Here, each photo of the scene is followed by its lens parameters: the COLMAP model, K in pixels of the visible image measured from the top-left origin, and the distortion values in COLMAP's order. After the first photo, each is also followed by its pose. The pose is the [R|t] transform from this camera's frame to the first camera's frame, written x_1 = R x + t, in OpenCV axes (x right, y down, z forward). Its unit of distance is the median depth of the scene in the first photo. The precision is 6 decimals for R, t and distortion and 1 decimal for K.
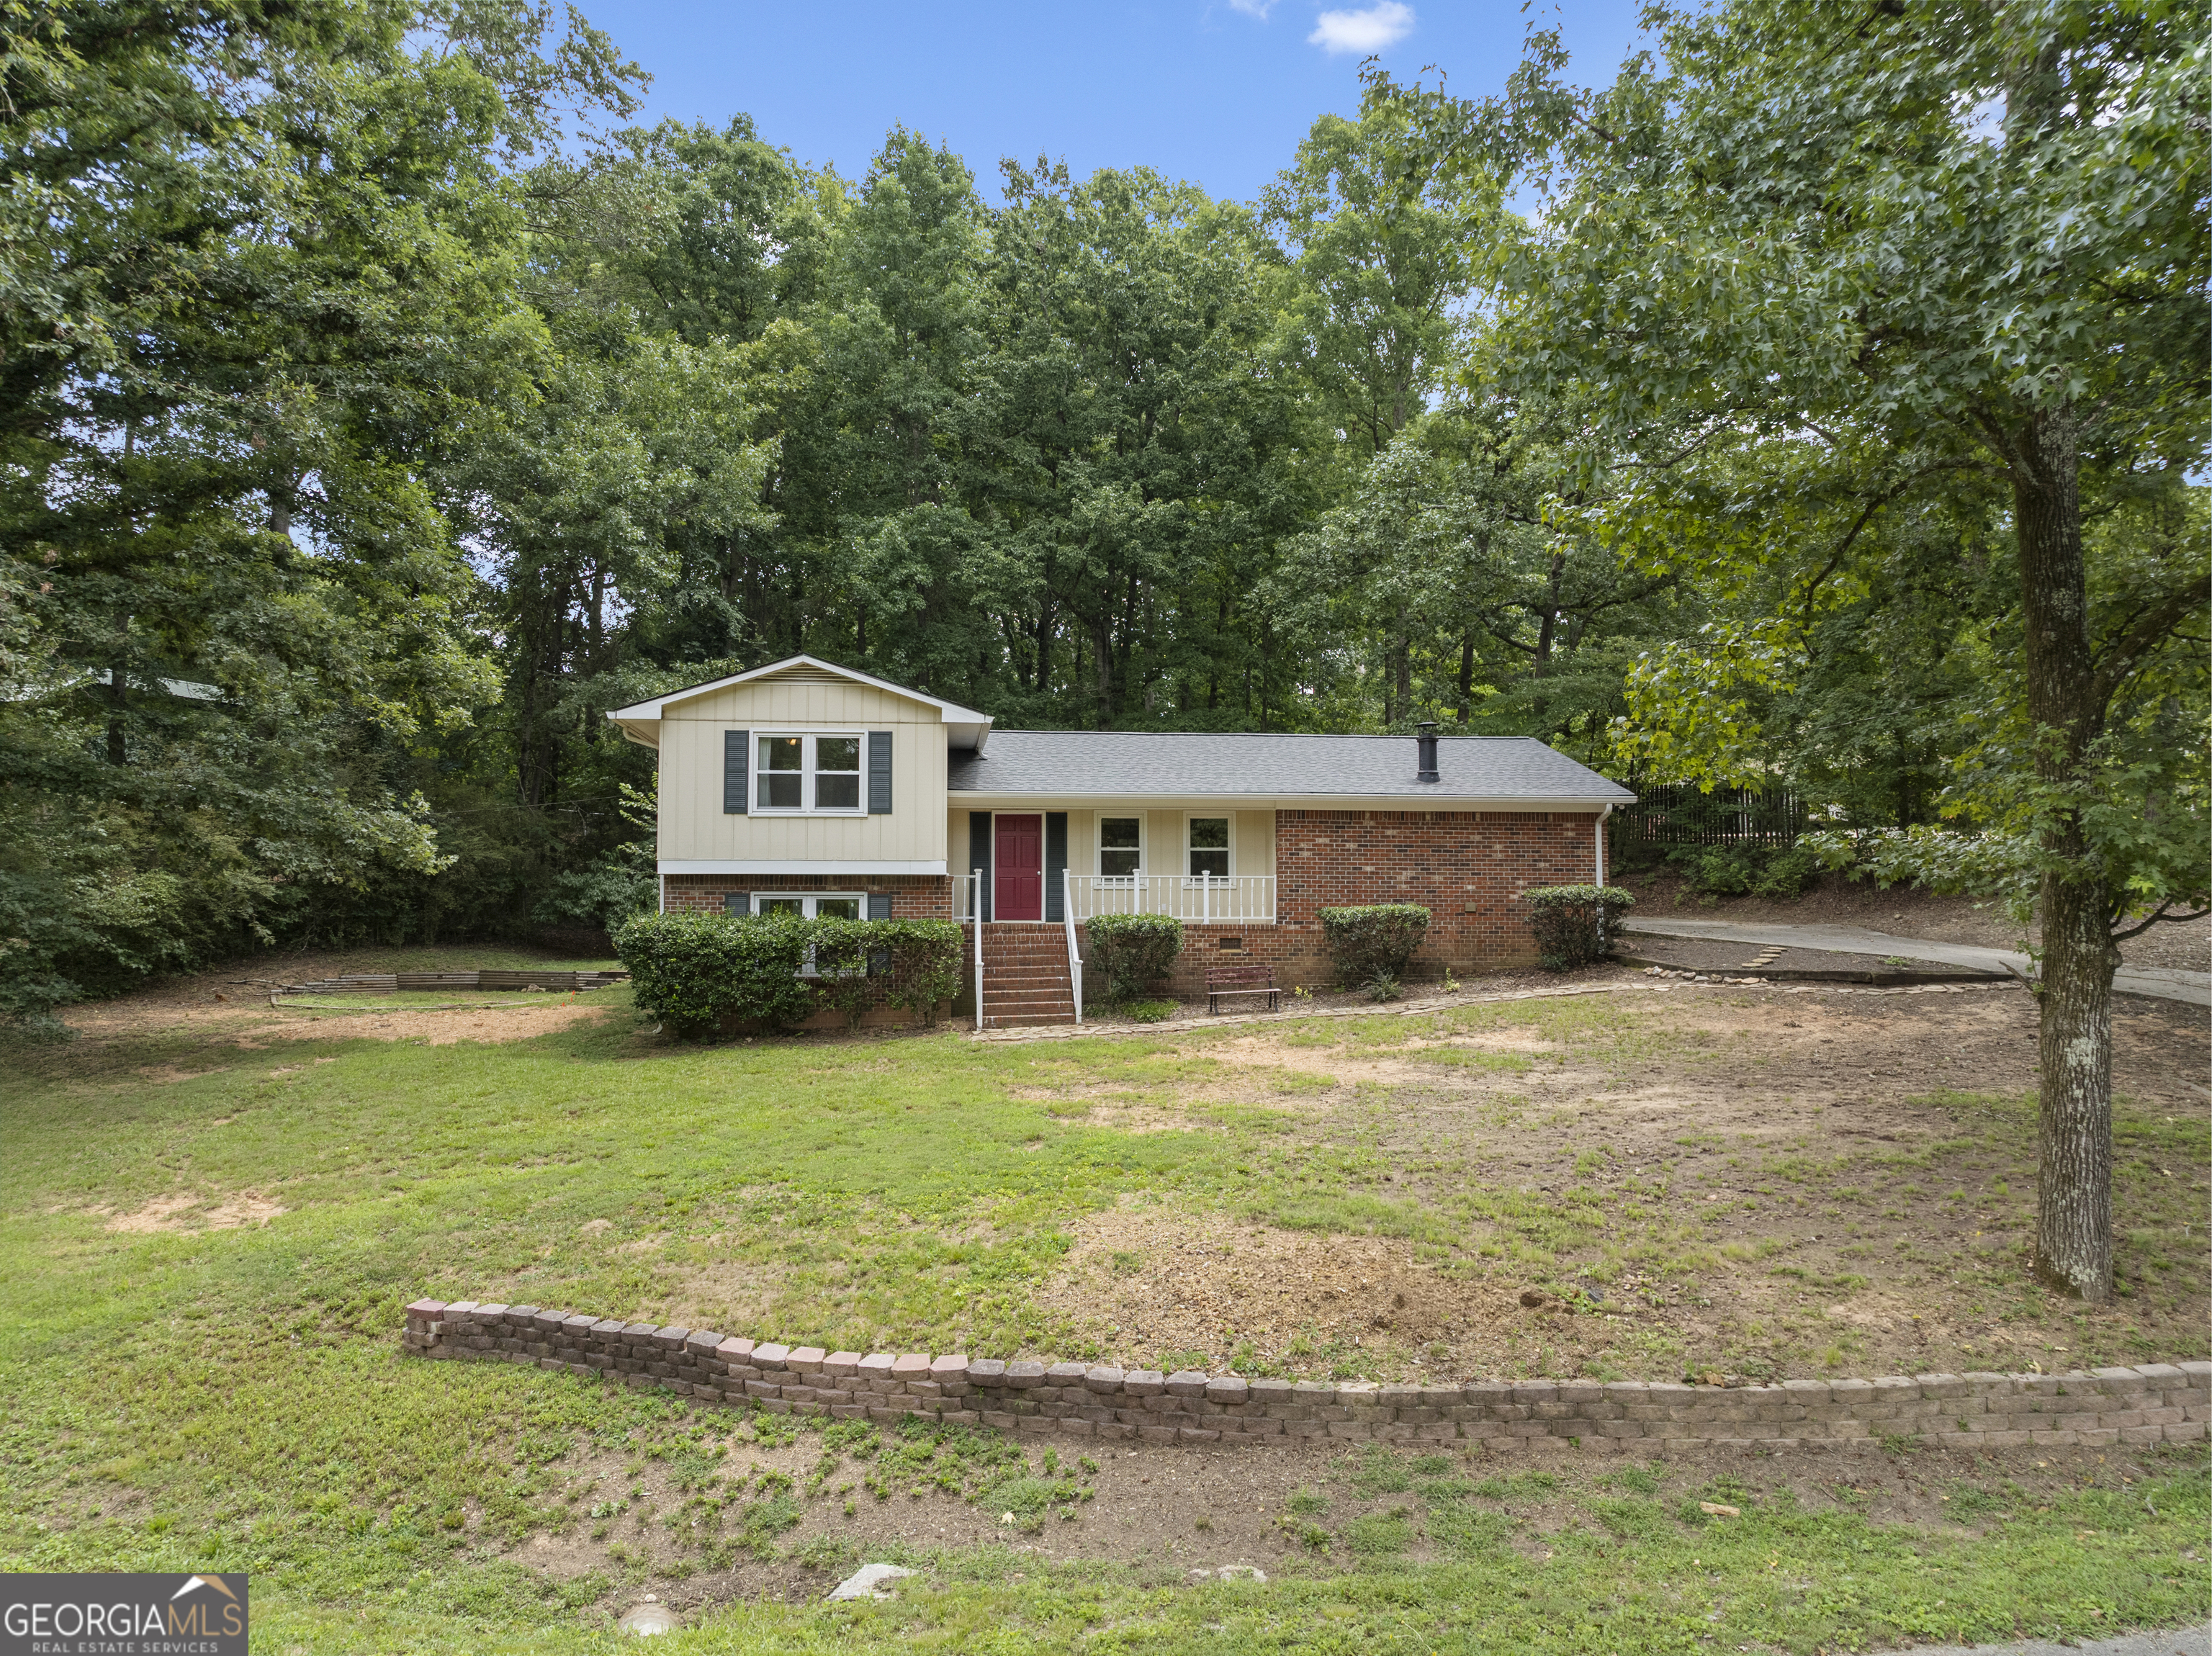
lens RADIAL K [[1549.7, 0, 1106.8], [0, 1549.7, 821.4], [0, 0, 1]] dist [-0.022259, 0.006489]
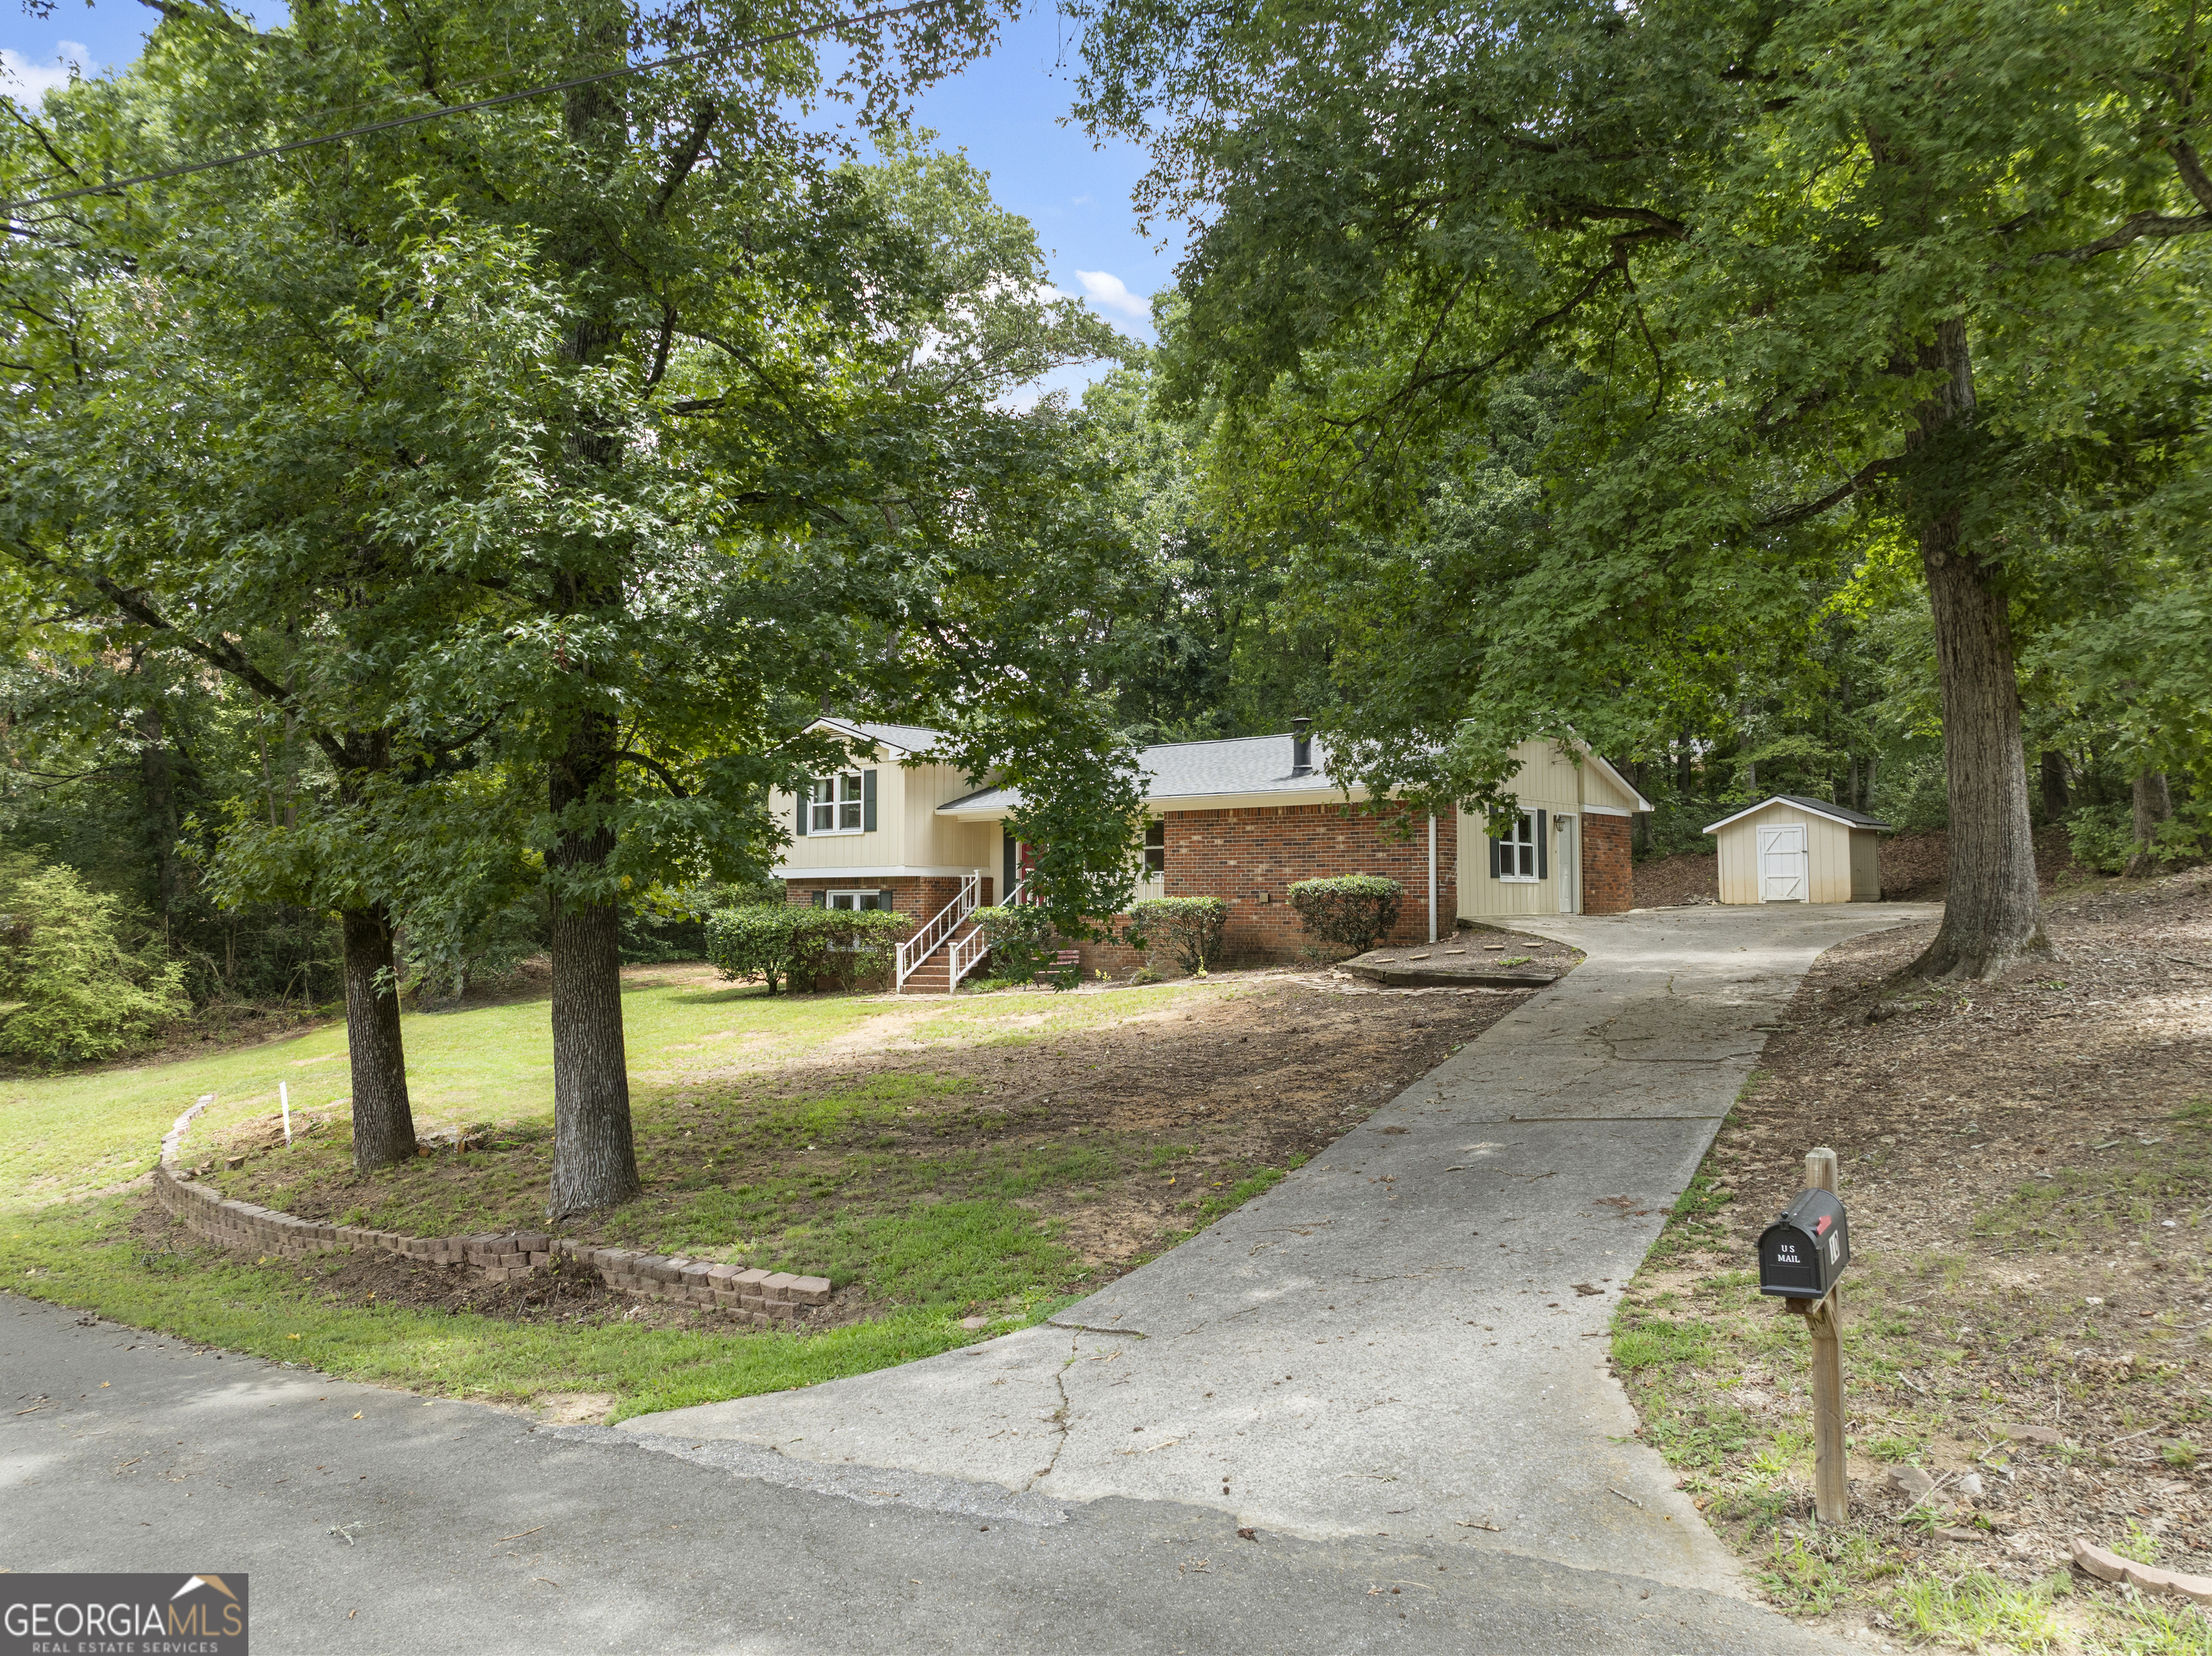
lens RADIAL K [[1549.7, 0, 1100.3], [0, 1549.7, 835.9], [0, 0, 1]] dist [-0.022259, 0.006489]
pose [[0.687467, -0.034114, -0.725414, 0.955015], [0.048296, 0.998832, -0.001203, 0.009707], [0.724608, -0.034207, 0.688312, 0.217463]]
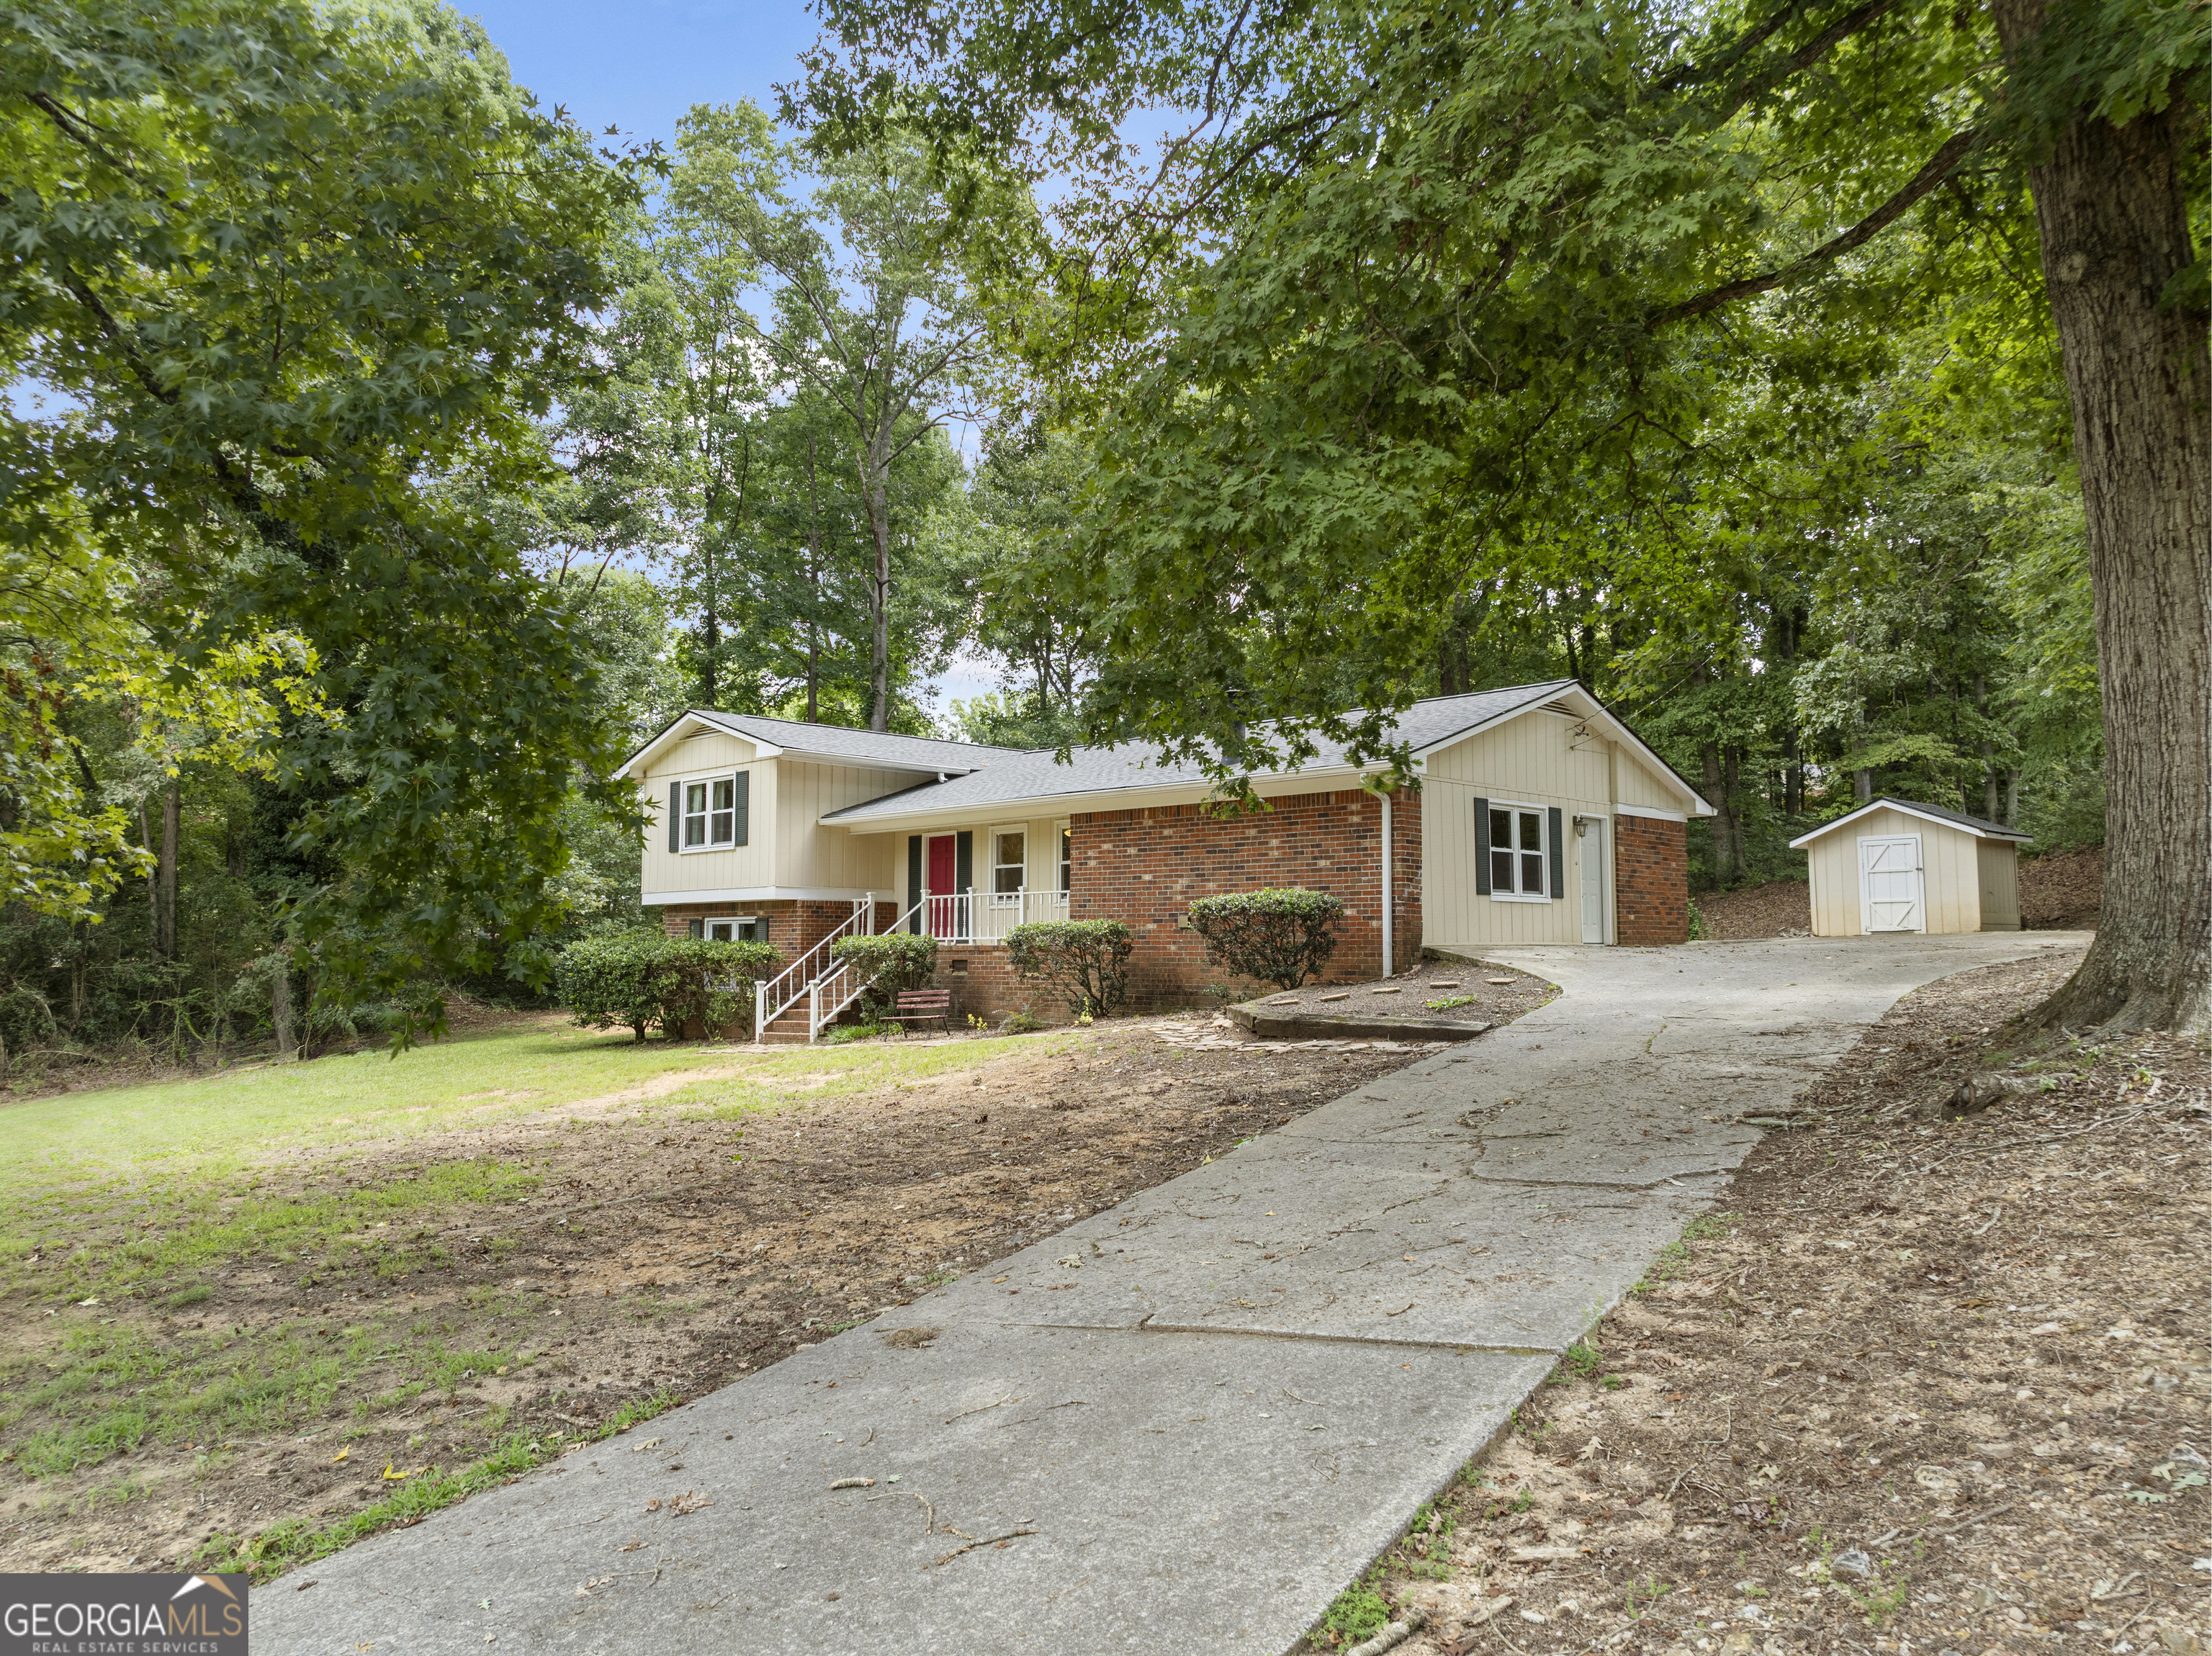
lens RADIAL K [[1549.7, 0, 1107.5], [0, 1549.7, 829.4], [0, 0, 1]] dist [-0.022259, 0.006489]
pose [[0.630676, -0.062768, -0.773504, 0.865358], [0.049236, 0.997952, -0.040837, 0.040900], [0.774483, -0.012330, 0.632475, 0.498036]]
